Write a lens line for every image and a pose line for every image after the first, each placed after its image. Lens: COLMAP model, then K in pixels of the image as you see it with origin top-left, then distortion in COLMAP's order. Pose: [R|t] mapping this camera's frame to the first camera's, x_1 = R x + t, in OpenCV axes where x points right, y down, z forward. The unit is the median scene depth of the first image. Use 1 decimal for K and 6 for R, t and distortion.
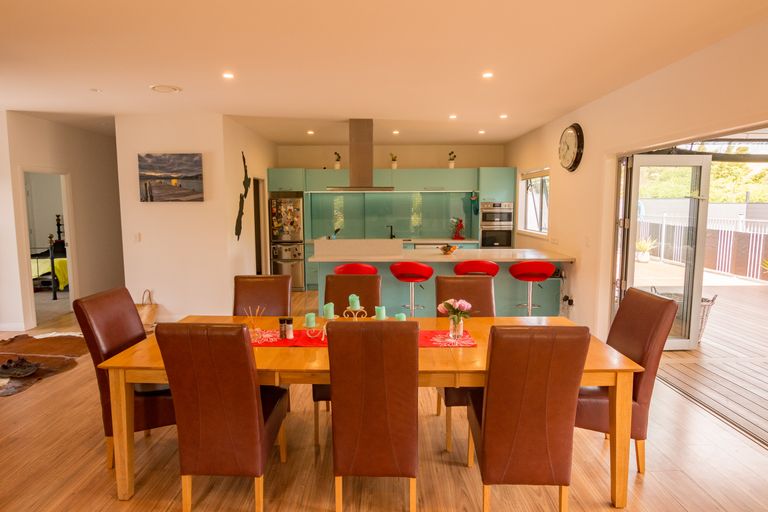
lens RADIAL K [[437.9, 0, 384.0], [0, 437.9, 250.6], [0, 0, 1]] dist [0.001337, 0.000169]
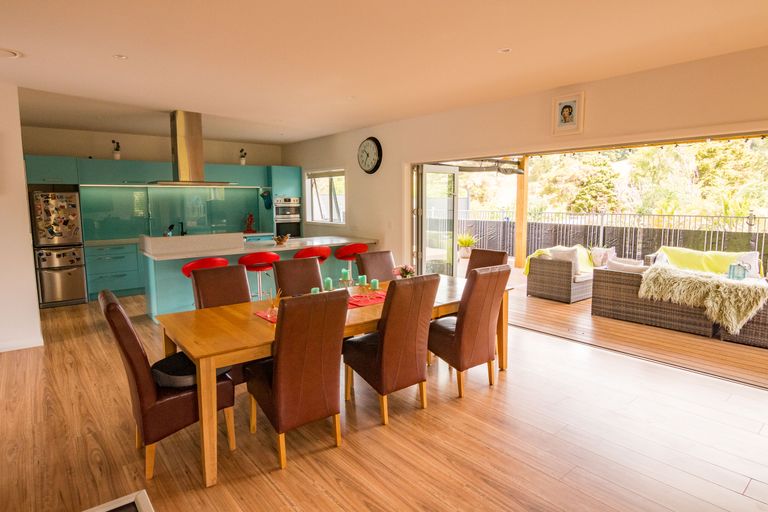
lens RADIAL K [[437.9, 0, 384.0], [0, 437.9, 250.6], [0, 0, 1]] dist [0.001337, 0.000169]
pose [[0.766115, -0.076882, 0.638089, -0.286134], [0.071065, 0.996865, 0.034787, 0.003987], [-0.638763, 0.018695, 0.769176, -0.019649]]
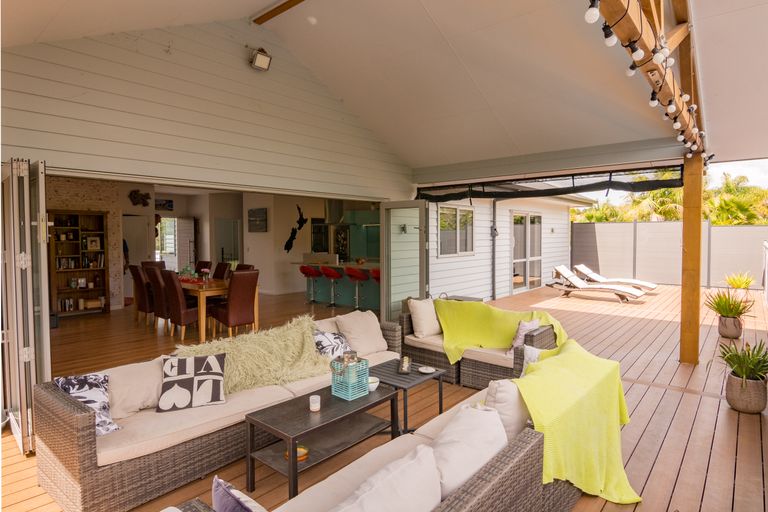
lens RADIAL K [[437.9, 0, 384.0], [0, 437.9, 250.6], [0, 0, 1]] dist [0.001337, 0.000169]
pose [[0.767105, 0.022726, -0.641119, 0.816144], [-0.063332, 0.997173, -0.040430, 0.010165], [0.638388, 0.071617, 0.766376, -0.104500]]
